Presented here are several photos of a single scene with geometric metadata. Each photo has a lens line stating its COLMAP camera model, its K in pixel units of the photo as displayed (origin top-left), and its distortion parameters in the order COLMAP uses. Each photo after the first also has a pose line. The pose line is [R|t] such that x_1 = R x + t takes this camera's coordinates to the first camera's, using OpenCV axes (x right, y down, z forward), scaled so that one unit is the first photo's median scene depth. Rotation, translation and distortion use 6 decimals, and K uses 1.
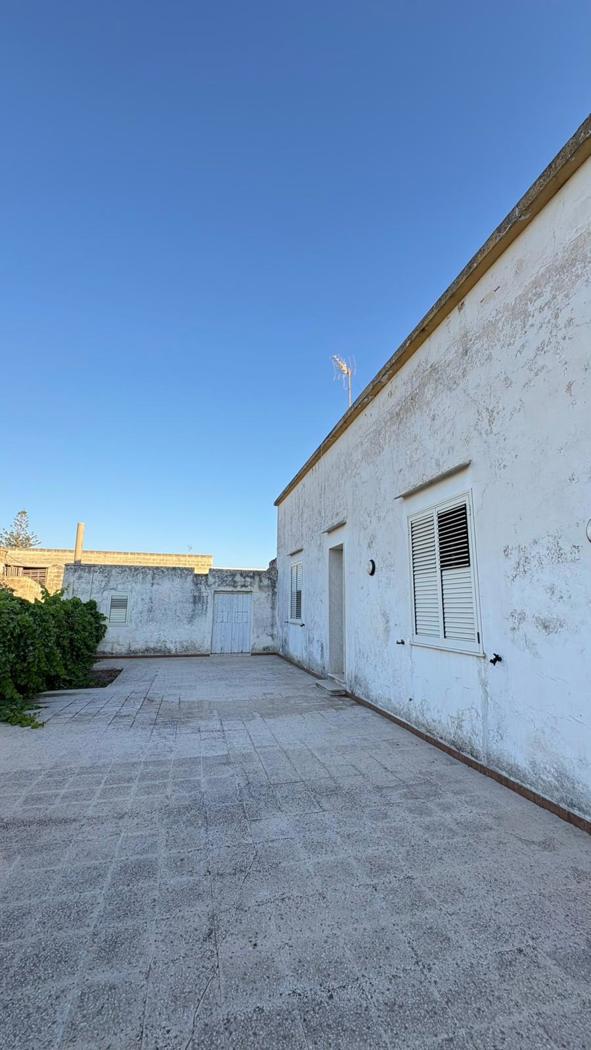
lens RADIAL K [[419.7, 0, 298.4], [0, 419.7, 525.9], [0, 0, 1]] dist [0.008158, 0.000369]
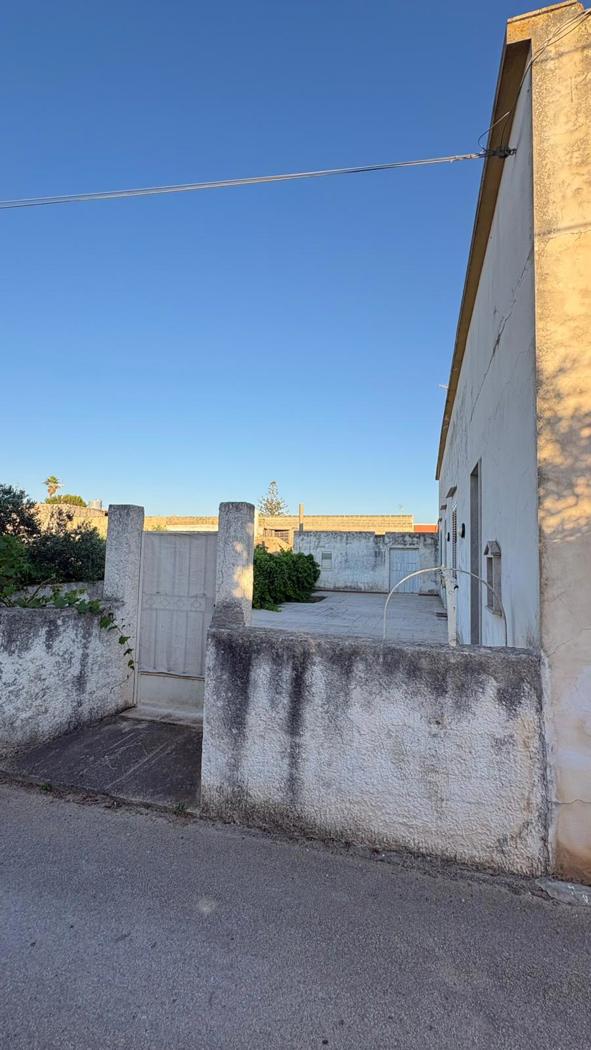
lens RADIAL K [[419.7, 0, 296.4], [0, 419.7, 526.7], [0, 0, 1]] dist [0.008158, 0.000369]
pose [[0.859967, -0.026640, -0.509654, 0.244060], [0.084651, 0.992249, 0.090972, -0.065249], [0.503280, -0.121375, 0.855557, -0.321501]]
